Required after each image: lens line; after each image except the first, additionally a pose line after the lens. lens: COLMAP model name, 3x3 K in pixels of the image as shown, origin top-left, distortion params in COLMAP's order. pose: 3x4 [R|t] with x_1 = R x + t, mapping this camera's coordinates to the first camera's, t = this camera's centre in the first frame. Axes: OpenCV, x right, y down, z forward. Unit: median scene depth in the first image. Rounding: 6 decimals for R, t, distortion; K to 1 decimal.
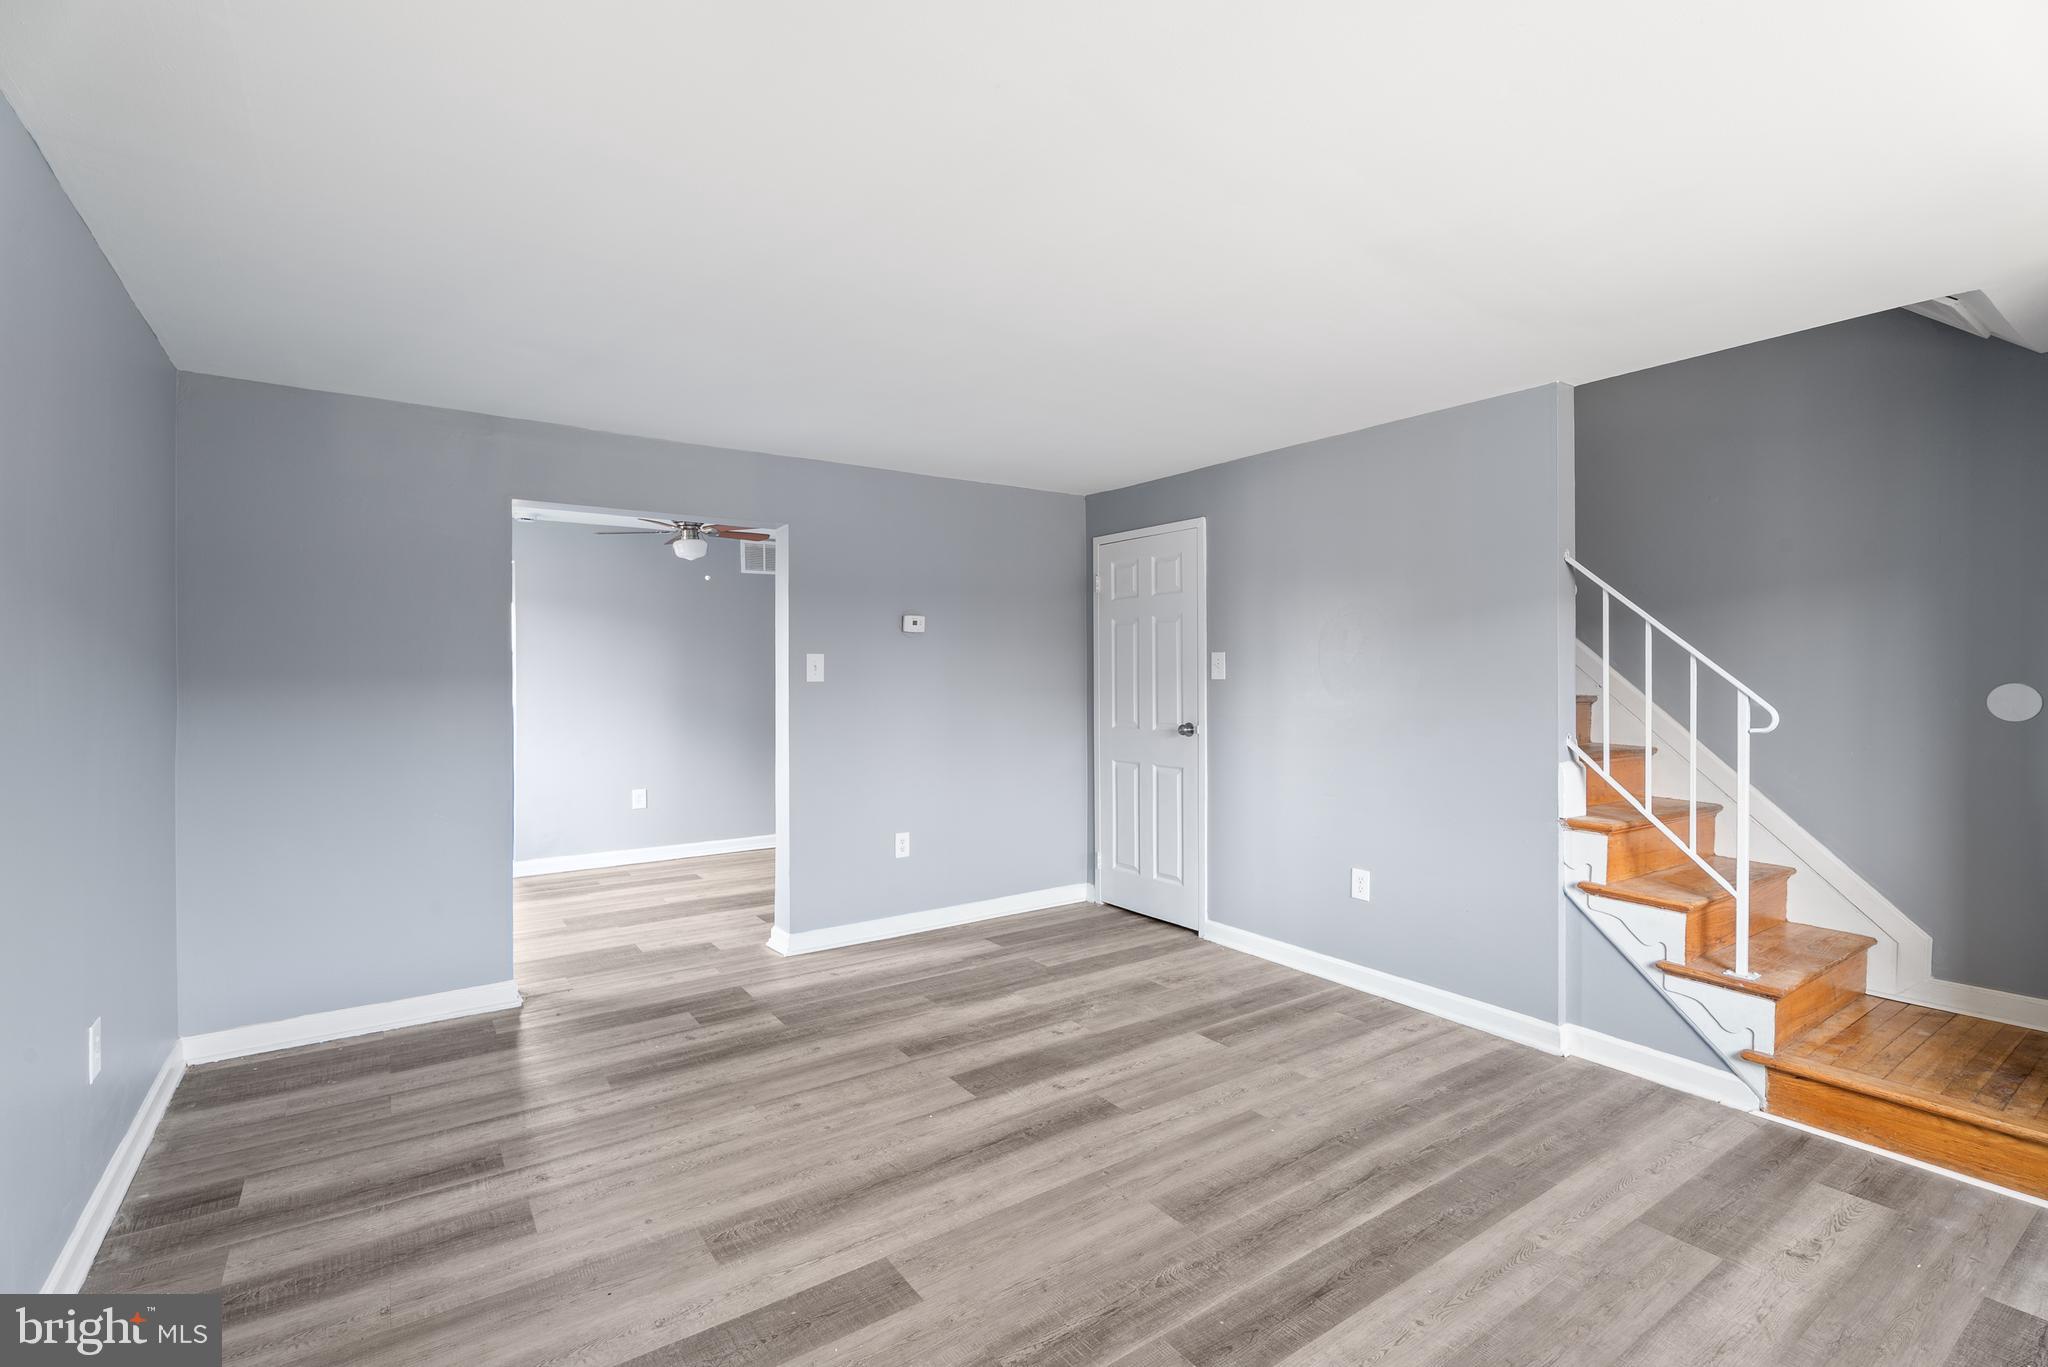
lens RADIAL K [[918.3, 0, 1022.3], [0, 918.3, 679.9], [0, 0, 1]] dist [-0.001887, 0.000176]
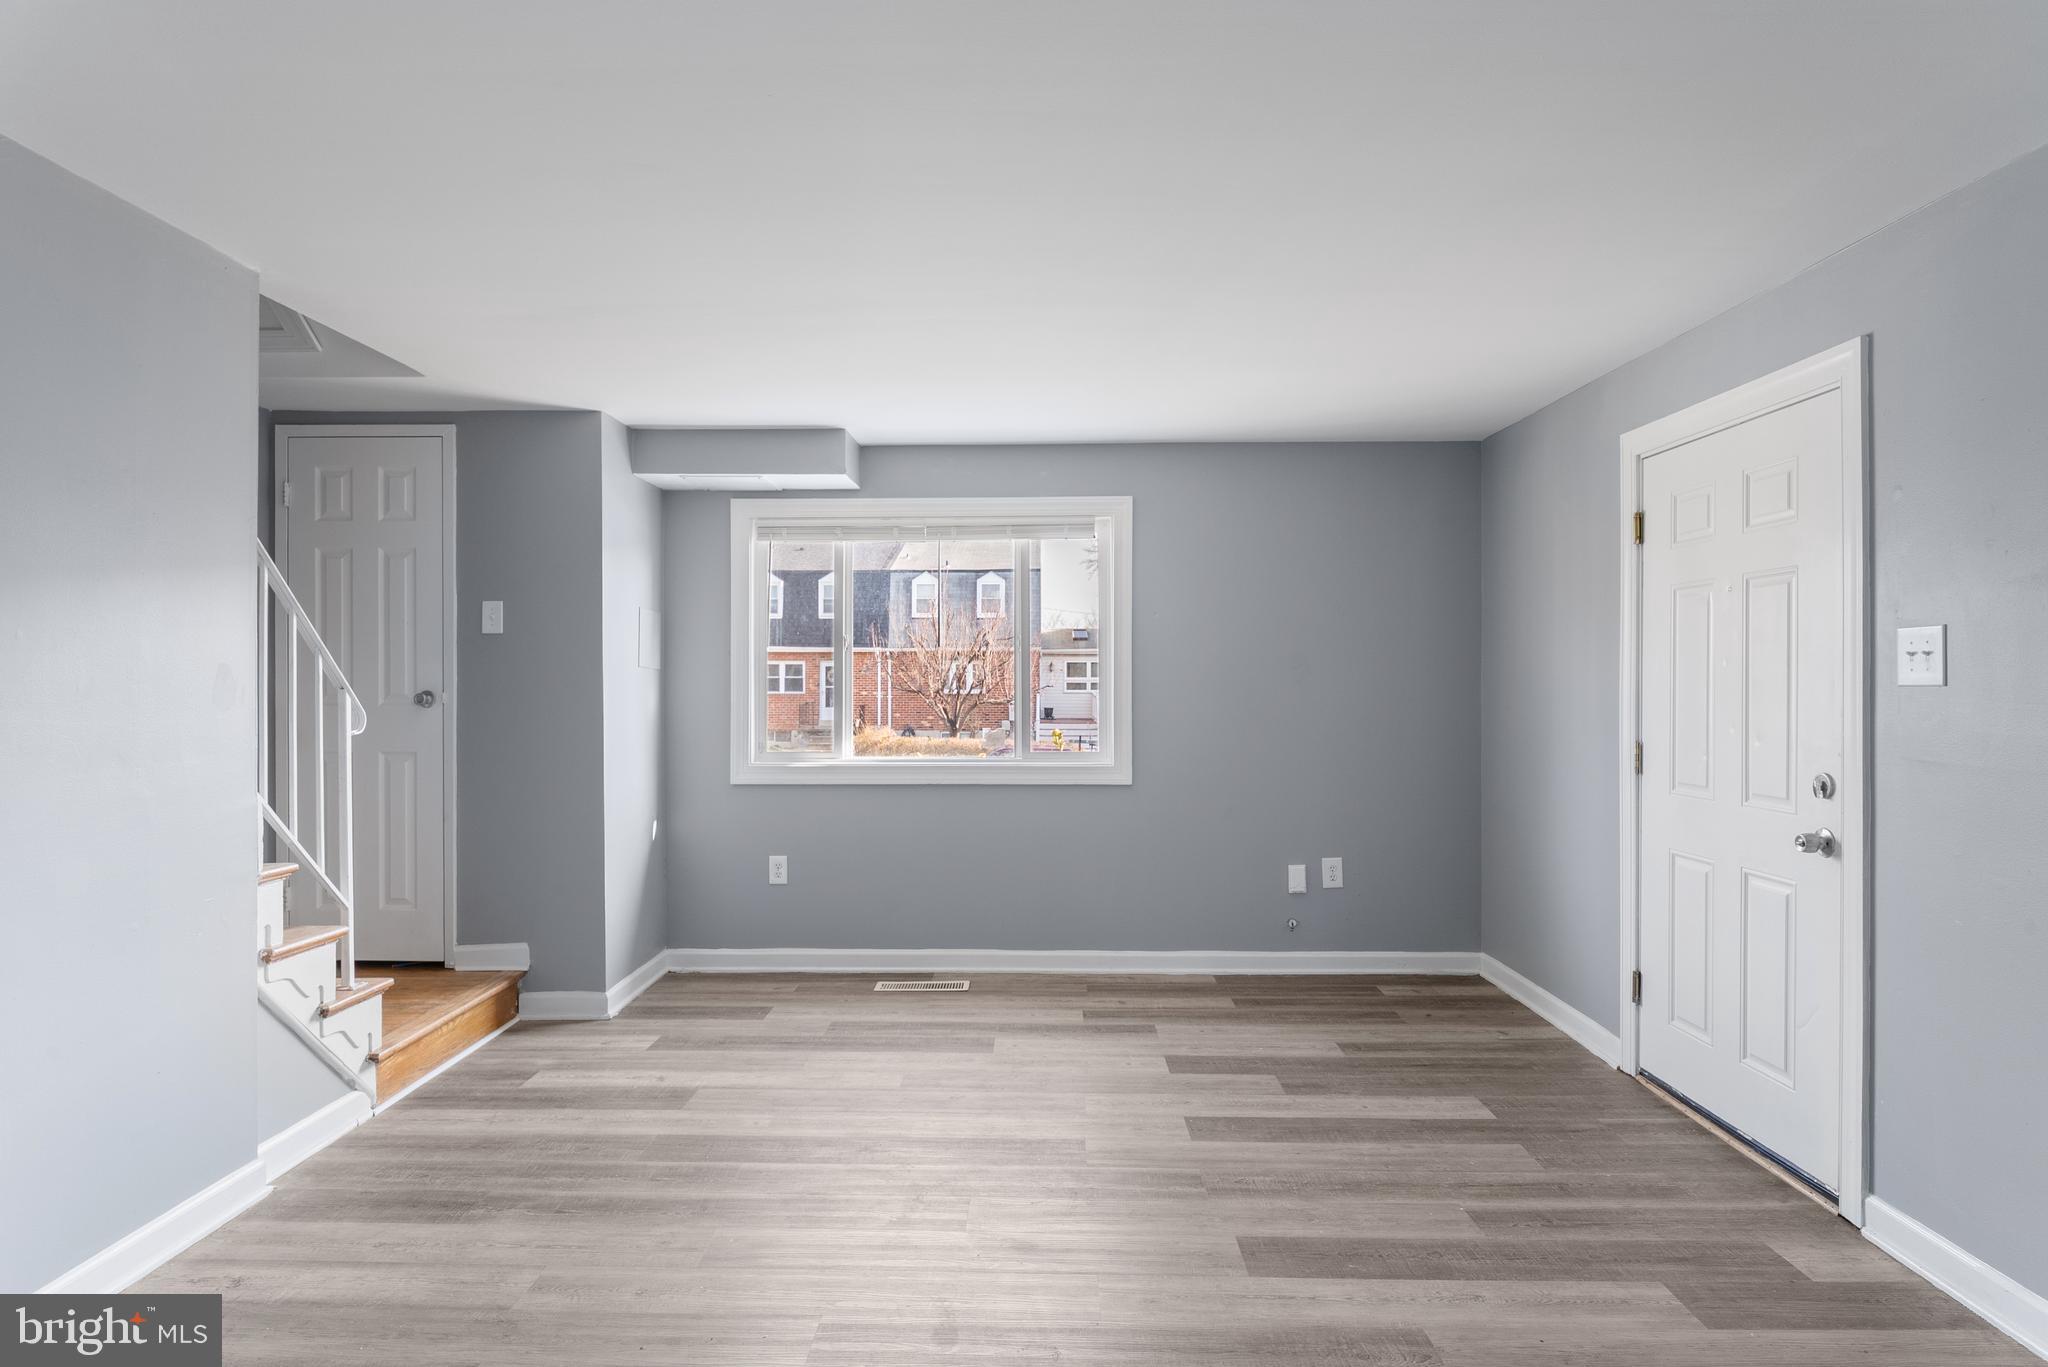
lens RADIAL K [[1121.8, 0, 1007.8], [0, 1121.8, 683.4], [0, 0, 1]] dist [-0.017633, 0.001210]
pose [[-0.798578, -0.004750, 0.601873, -0.456680], [0.001644, 0.999948, 0.010073, -0.007588], [-0.601889, 0.009033, -0.798528, 1.463264]]
